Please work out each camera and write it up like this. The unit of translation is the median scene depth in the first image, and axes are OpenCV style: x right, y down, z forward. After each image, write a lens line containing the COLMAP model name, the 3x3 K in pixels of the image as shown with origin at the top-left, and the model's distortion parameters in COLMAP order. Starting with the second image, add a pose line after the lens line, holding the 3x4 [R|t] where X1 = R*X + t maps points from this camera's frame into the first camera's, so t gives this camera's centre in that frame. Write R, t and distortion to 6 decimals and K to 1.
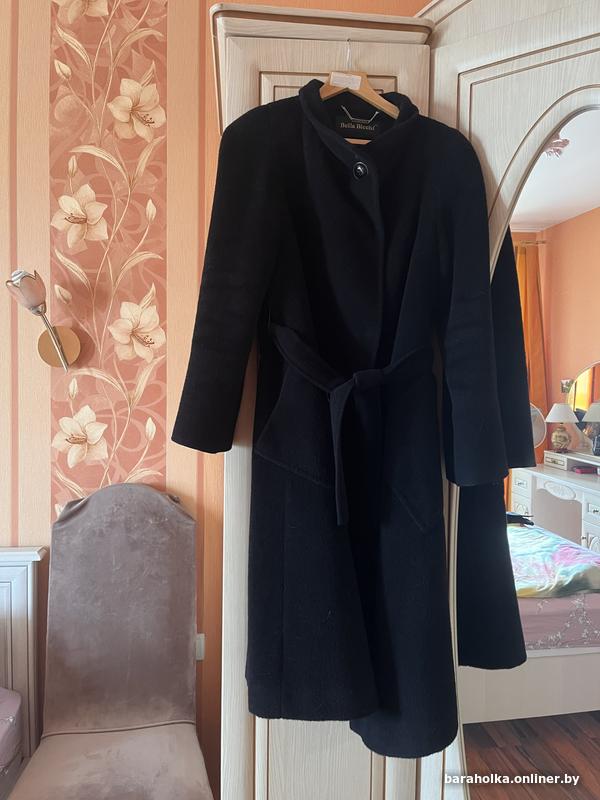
lens RADIAL K [[598.4, 0, 292.9], [0, 598.4, 401.5], [0, 0, 1]] dist [0.010074, -0.034972]
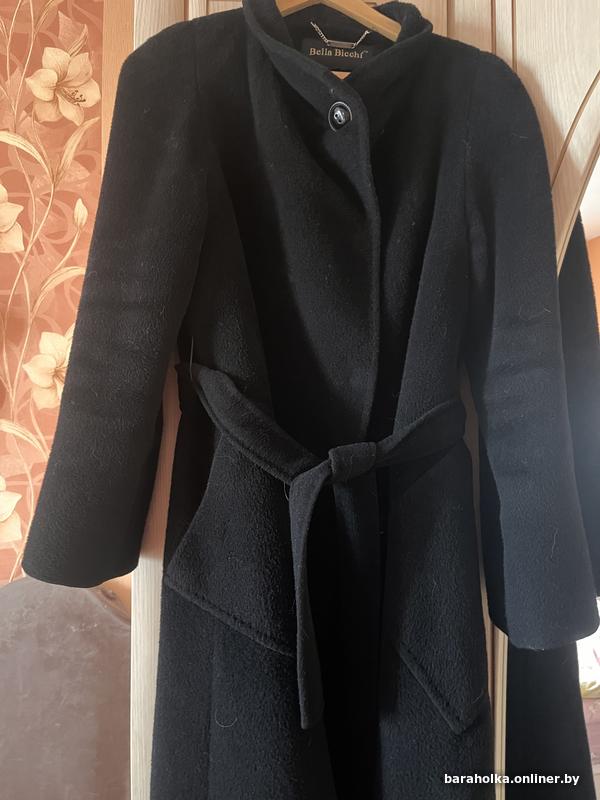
lens RADIAL K [[598.4, 0, 299.8], [0, 598.4, 400.6], [0, 0, 1]] dist [0.010074, -0.034972]
pose [[0.999957, -0.007900, -0.004938, 0.069563], [0.007638, 0.998674, -0.050910, -0.060134], [0.005334, 0.050871, 0.998691, 0.384963]]
